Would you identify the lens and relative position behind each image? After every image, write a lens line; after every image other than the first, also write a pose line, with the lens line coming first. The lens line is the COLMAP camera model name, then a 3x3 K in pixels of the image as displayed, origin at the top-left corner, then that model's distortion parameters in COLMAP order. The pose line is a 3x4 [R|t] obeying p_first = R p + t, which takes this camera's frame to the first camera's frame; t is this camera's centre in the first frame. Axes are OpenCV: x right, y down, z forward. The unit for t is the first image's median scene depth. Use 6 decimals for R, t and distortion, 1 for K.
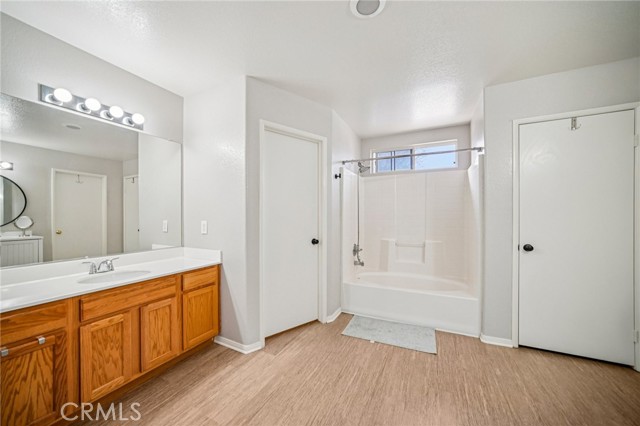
lens RADIAL K [[237.9, 0, 317.6], [0, 237.9, 216.6], [0, 0, 1]] dist [-0.000415, 0.000239]
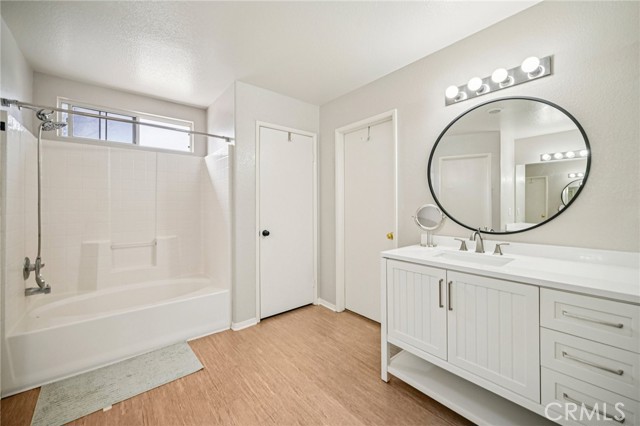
lens RADIAL K [[260.2, 0, 318.7], [0, 260.2, 204.0], [0, 0, 1]] dist [0.001120, 0.000306]
pose [[0.418760, 0.005384, 0.908081, -0.143553], [0.004677, 0.999956, -0.008086, 0.000048], [-0.908085, 0.007633, 0.418717, 0.186152]]
